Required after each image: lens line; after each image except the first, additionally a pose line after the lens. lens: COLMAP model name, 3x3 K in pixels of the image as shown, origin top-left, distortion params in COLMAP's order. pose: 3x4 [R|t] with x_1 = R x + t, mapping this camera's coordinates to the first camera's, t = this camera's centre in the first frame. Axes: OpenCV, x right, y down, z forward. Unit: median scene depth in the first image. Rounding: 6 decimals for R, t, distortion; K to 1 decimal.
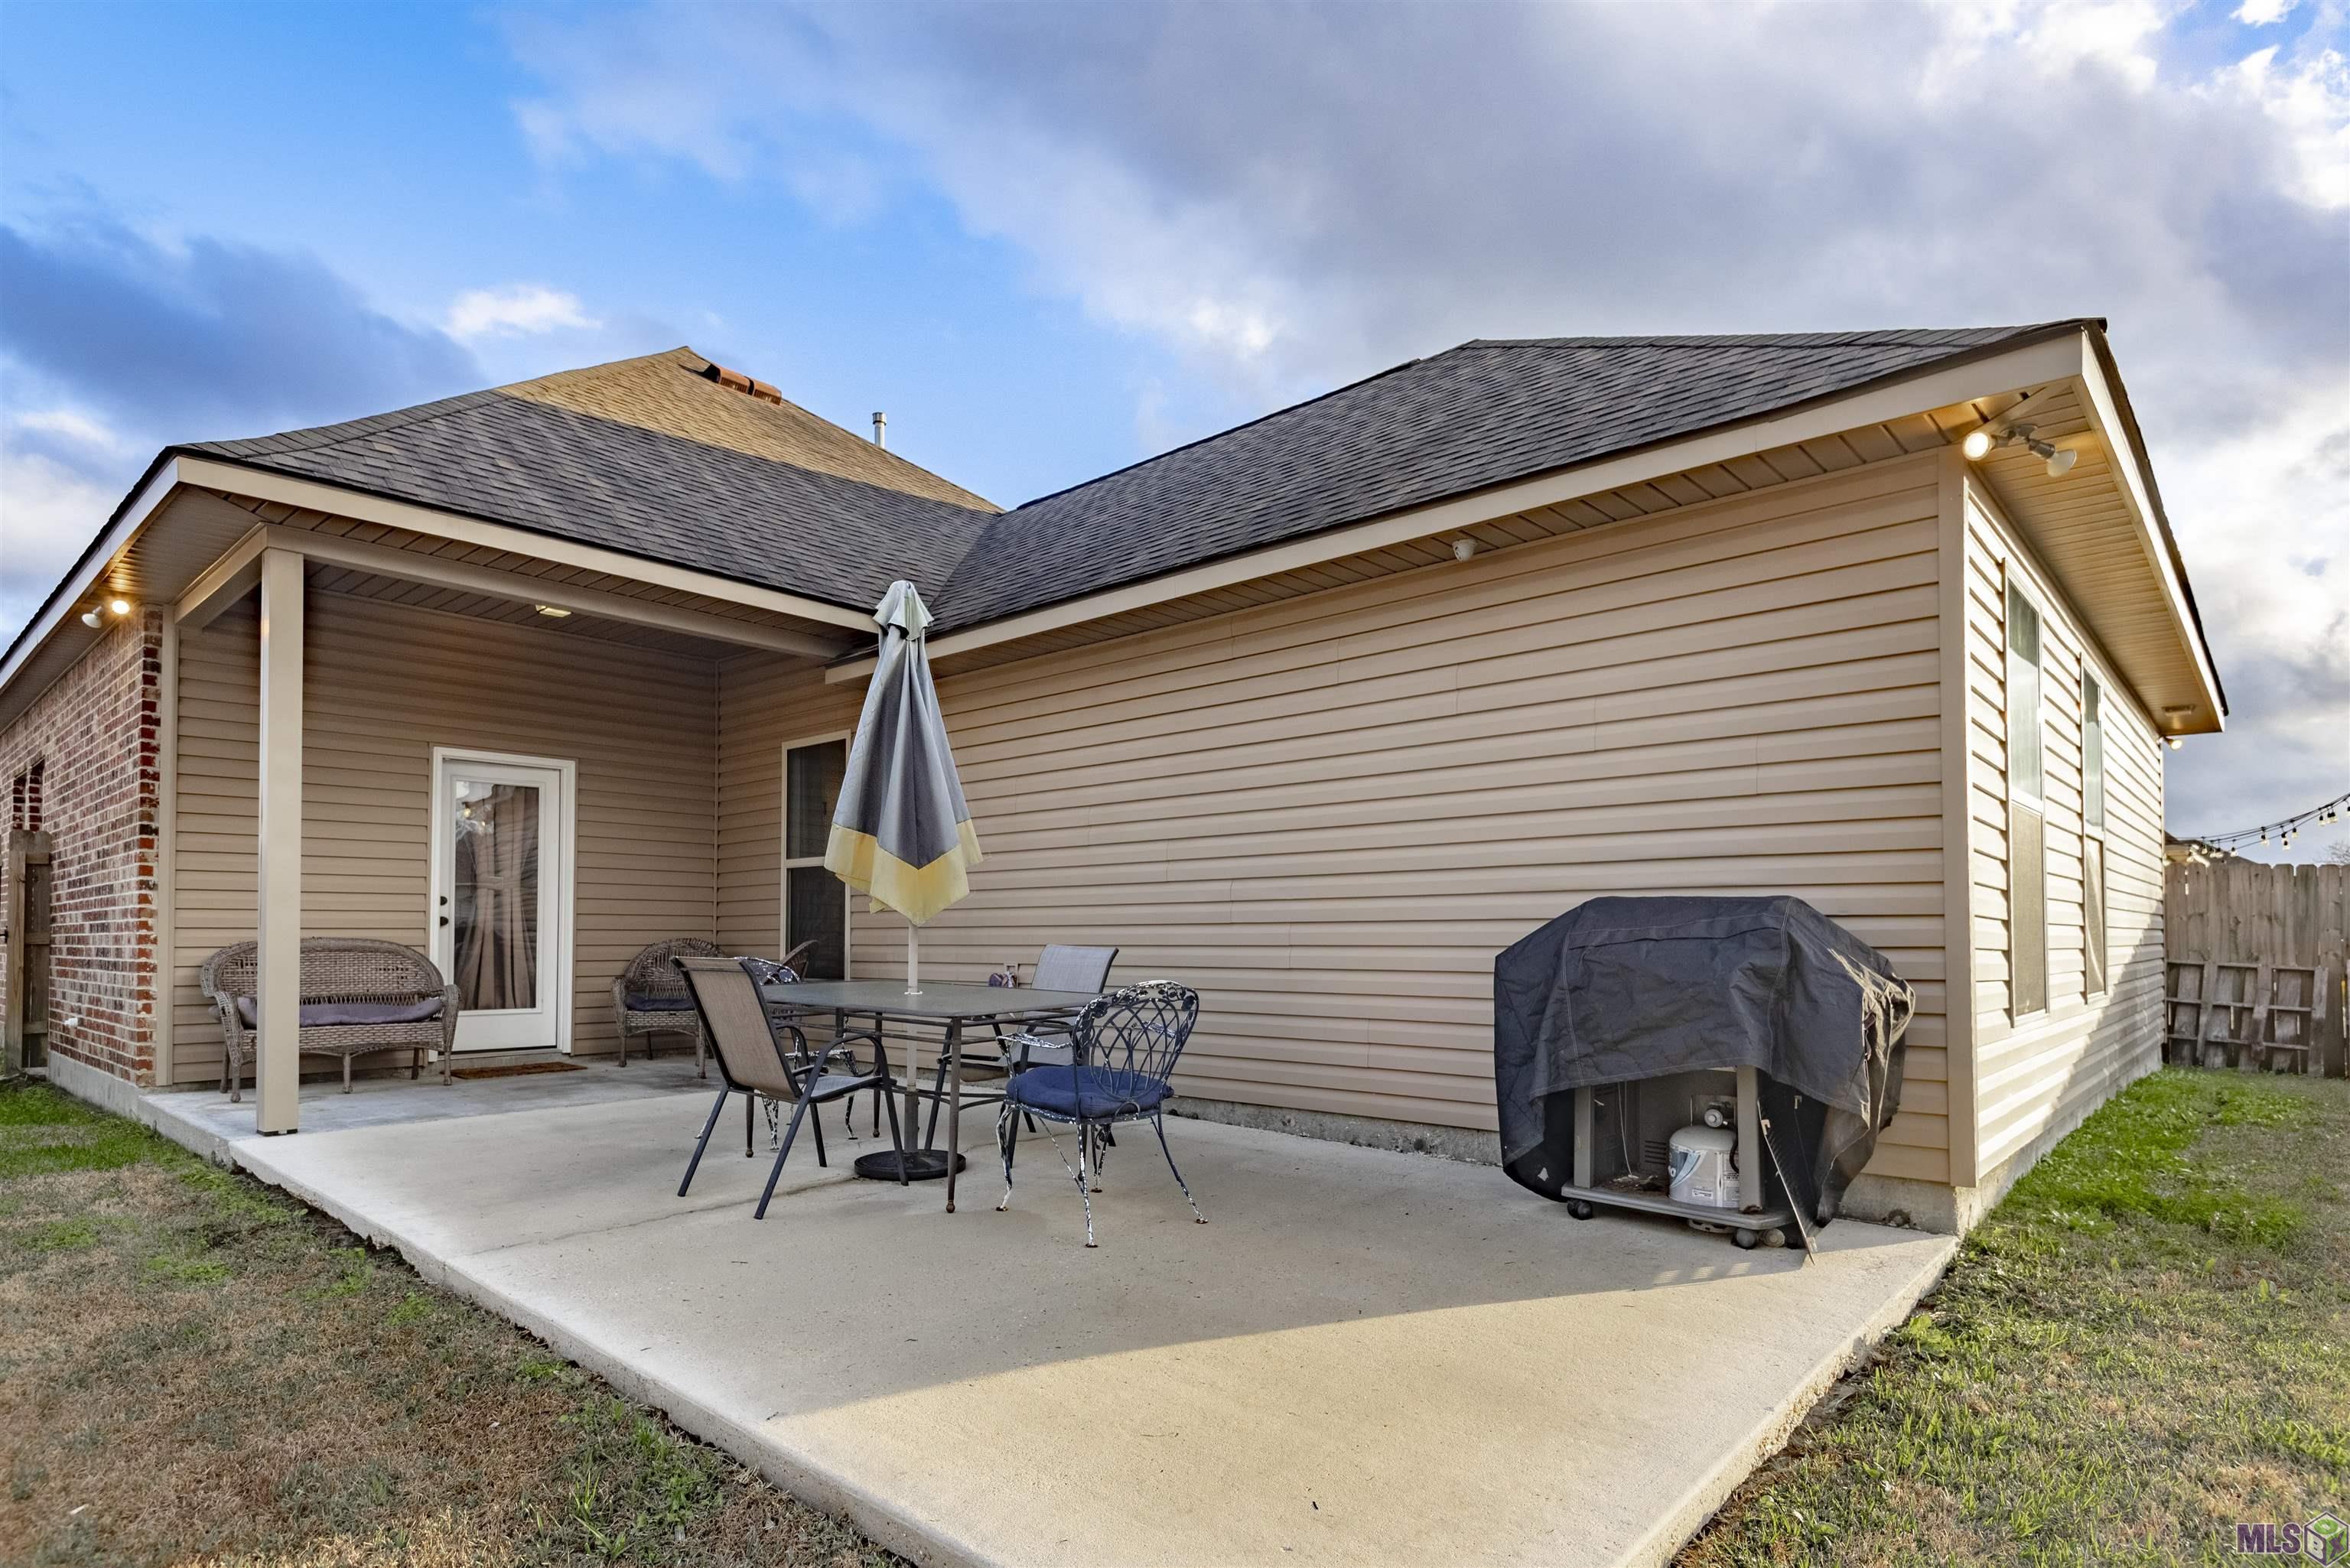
lens RADIAL K [[1257.7, 0, 1171.4], [0, 1257.7, 915.9], [0, 0, 1]] dist [0.000637, -0.000347]
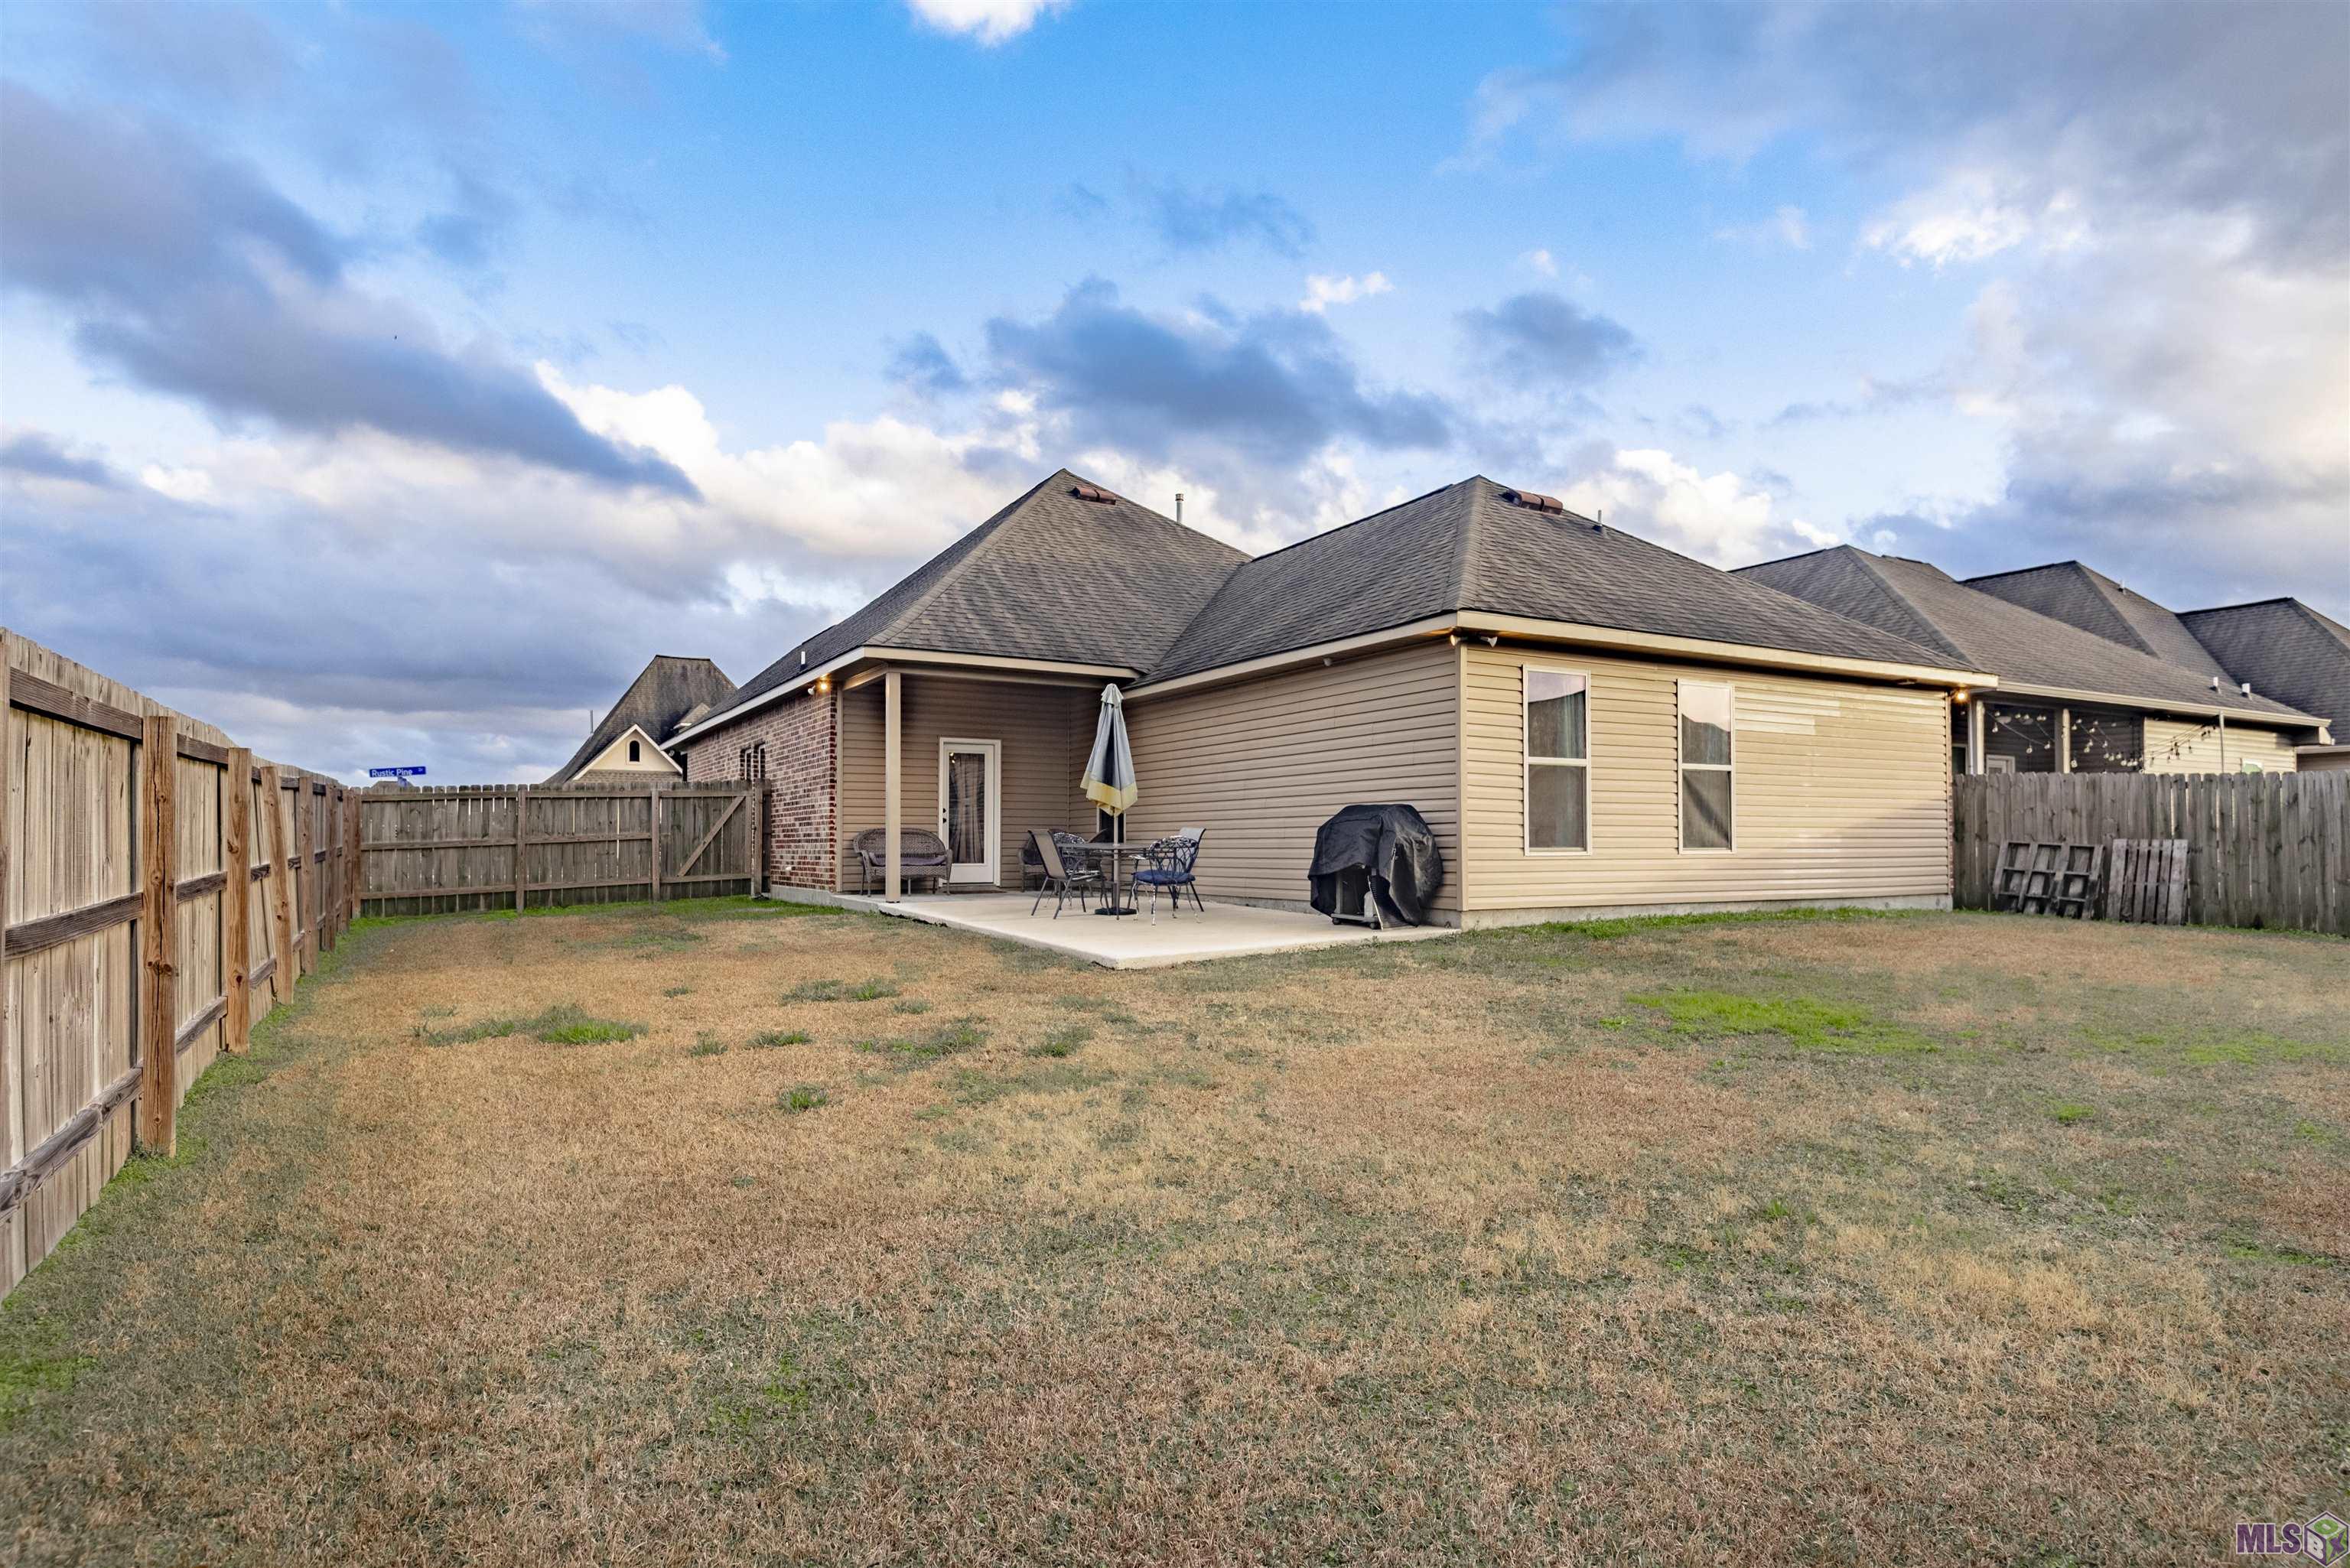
lens RADIAL K [[1278.9, 0, 1178.5], [0, 1278.9, 842.2], [0, 0, 1]] dist [-0.004038, -0.000464]
pose [[0.950789, -0.001437, -0.309835, 0.457775], [0.006259, 0.999874, 0.014567, 0.012454], [0.309775, -0.015789, 0.950679, -0.916587]]
